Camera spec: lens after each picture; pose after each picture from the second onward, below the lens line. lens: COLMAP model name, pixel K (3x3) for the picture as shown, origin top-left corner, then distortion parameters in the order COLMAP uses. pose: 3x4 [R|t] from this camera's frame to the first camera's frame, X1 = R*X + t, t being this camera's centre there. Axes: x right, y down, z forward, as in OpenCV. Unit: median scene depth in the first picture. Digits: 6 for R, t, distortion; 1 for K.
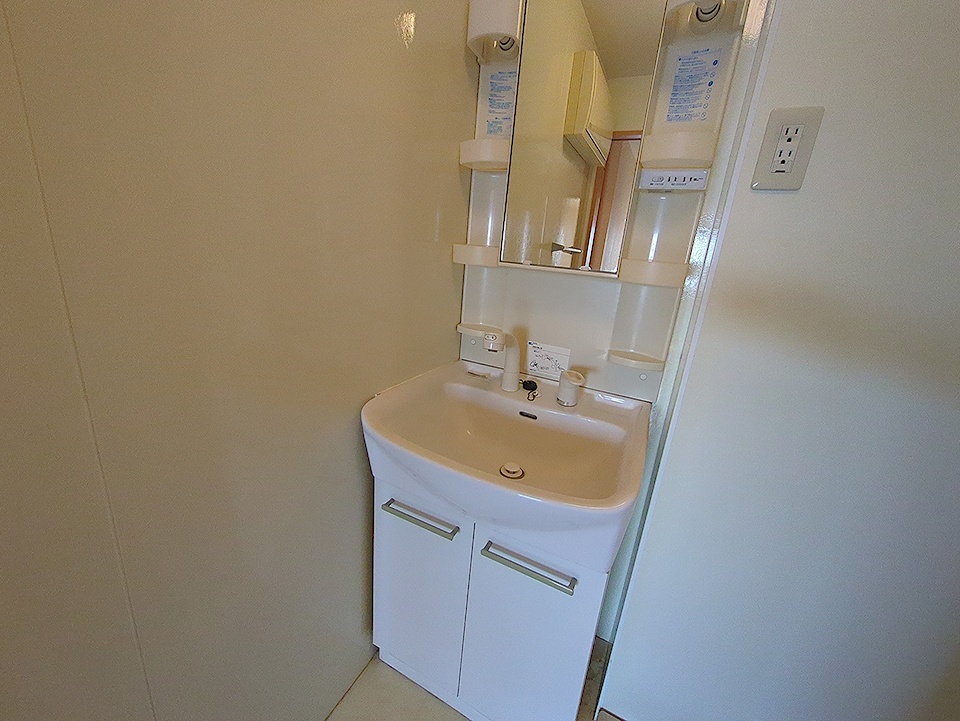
lens RADIAL K [[378.5, 0, 480.0], [0, 378.5, 360.5], [0, 0, 1]] dist [-0.000063, -0.000427]
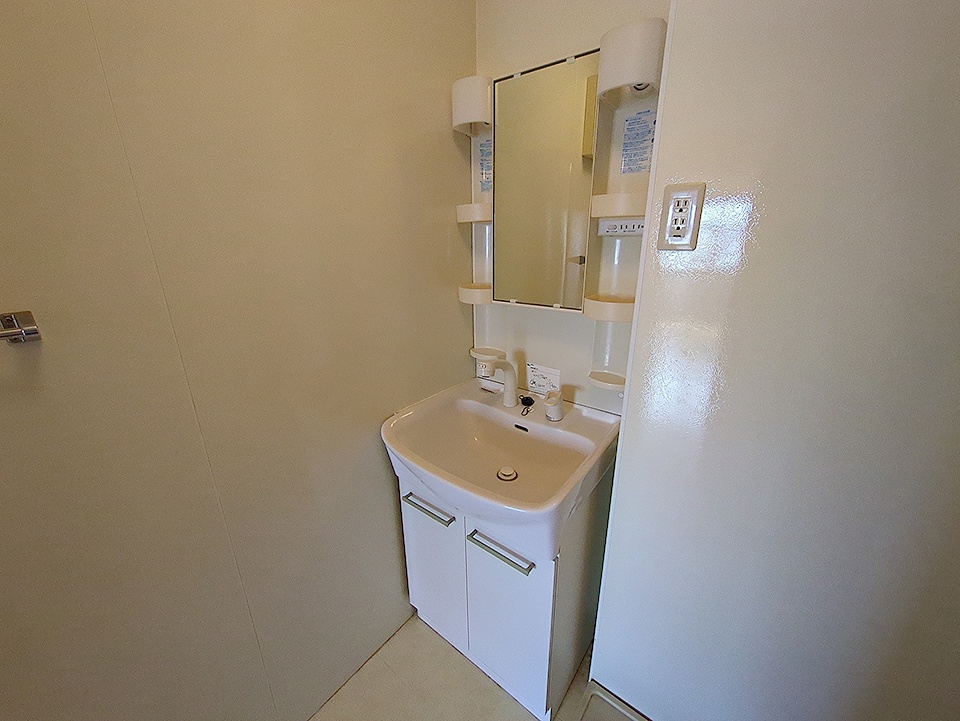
lens RADIAL K [[378.5, 0, 480.0], [0, 378.5, 360.5], [0, 0, 1]] dist [-0.000063, -0.000427]
pose [[0.974284, -0.028919, -0.223462, 0.265639], [0.034627, 0.999165, 0.021670, -0.094624], [0.222649, -0.028850, 0.974472, -0.176595]]
